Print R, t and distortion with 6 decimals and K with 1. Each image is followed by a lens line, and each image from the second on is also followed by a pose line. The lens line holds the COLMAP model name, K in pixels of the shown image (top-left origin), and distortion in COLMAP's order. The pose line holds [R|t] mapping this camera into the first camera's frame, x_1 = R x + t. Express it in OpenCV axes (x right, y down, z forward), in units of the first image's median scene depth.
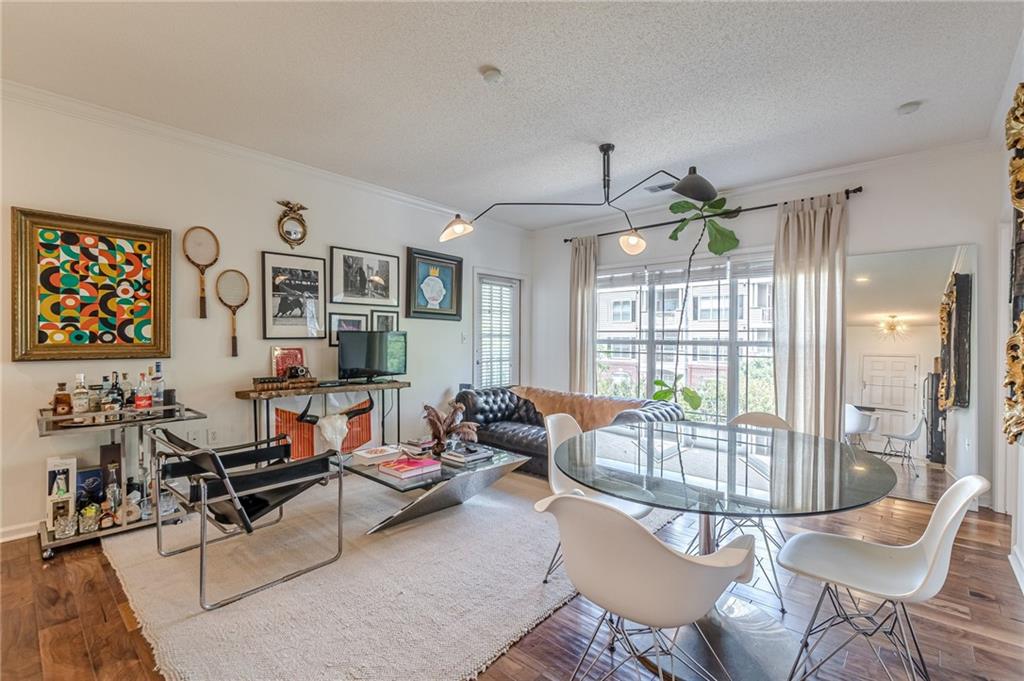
lens RADIAL K [[452.3, 0, 512.0], [0, 452.3, 340.5], [0, 0, 1]] dist [0.002091, -0.000606]
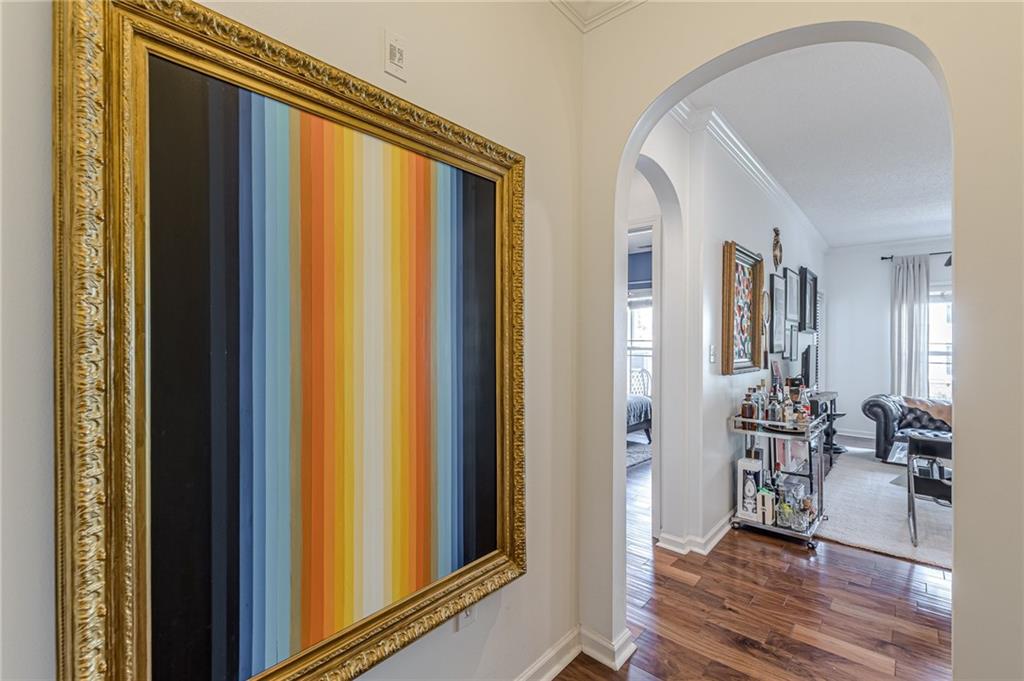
lens RADIAL K [[452.3, 0, 512.0], [0, 452.3, 340.5], [0, 0, 1]] dist [0.002091, -0.000606]
pose [[0.999964, 0.005860, 0.006216, -0.929320], [-0.005816, 0.999959, -0.007012, -0.016539], [-0.006257, 0.006975, 0.999956, -0.079006]]
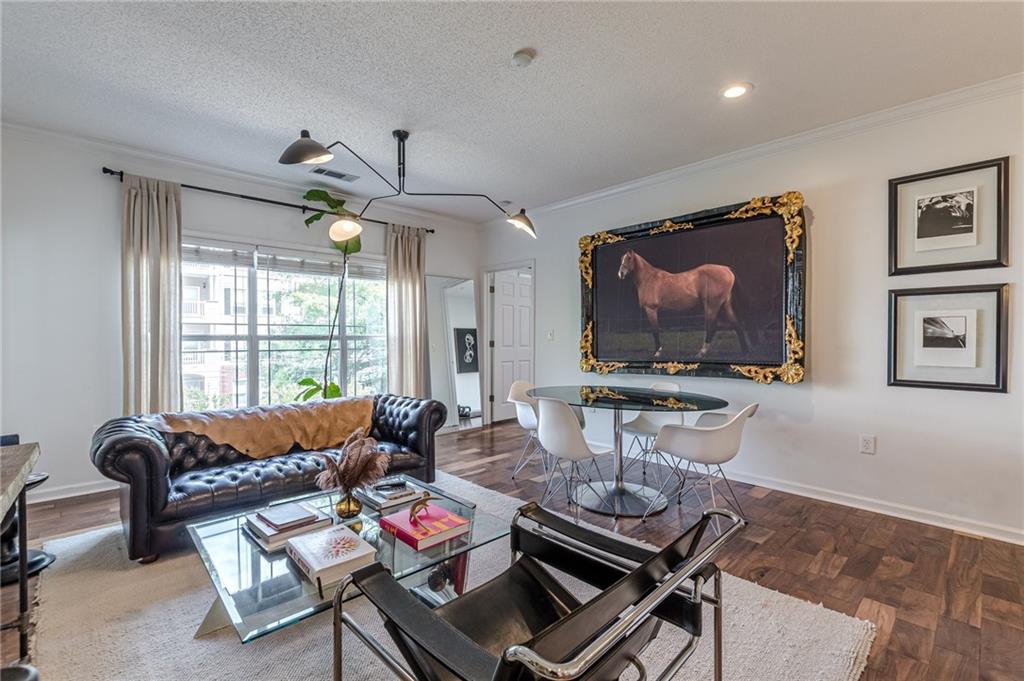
lens RADIAL K [[452.3, 0, 512.0], [0, 452.3, 340.5], [0, 0, 1]] dist [0.002091, -0.000606]
pose [[0.083147, -0.012603, 0.996458, -0.536592], [0.005869, 0.999909, 0.012157, 0.002094], [-0.996520, 0.004837, 0.083214, 0.499053]]
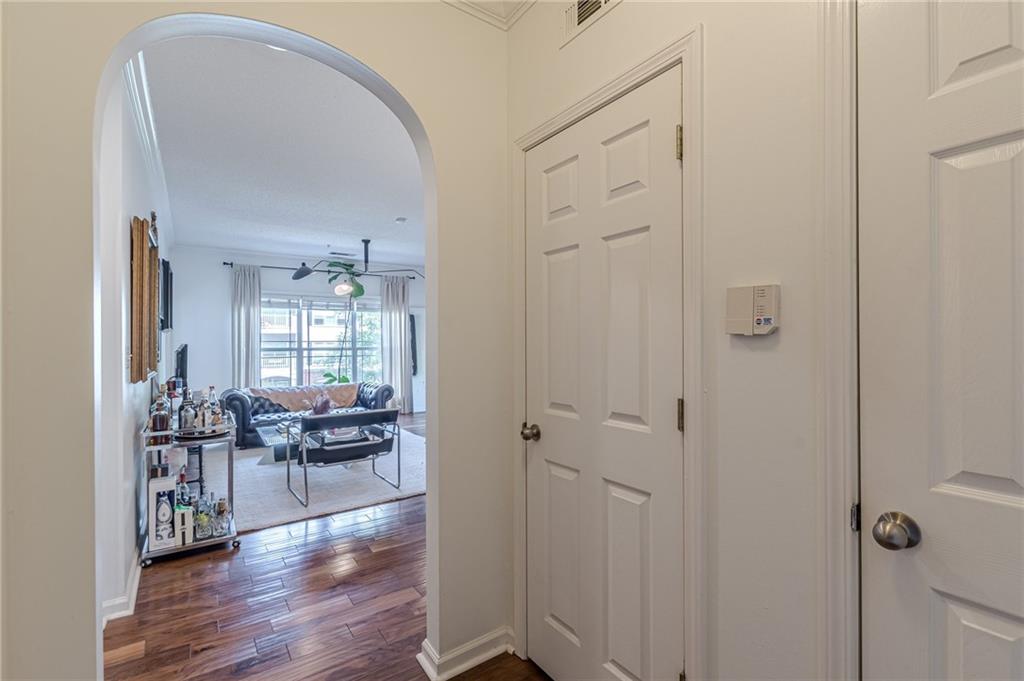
lens RADIAL K [[452.3, 0, 512.0], [0, 452.3, 340.5], [0, 0, 1]] dist [0.002091, -0.000606]
pose [[0.232432, -0.002411, 0.972610, -1.023151], [0.011053, 0.999939, -0.000163, -0.017573], [-0.972550, 0.010788, 0.232445, 0.016017]]
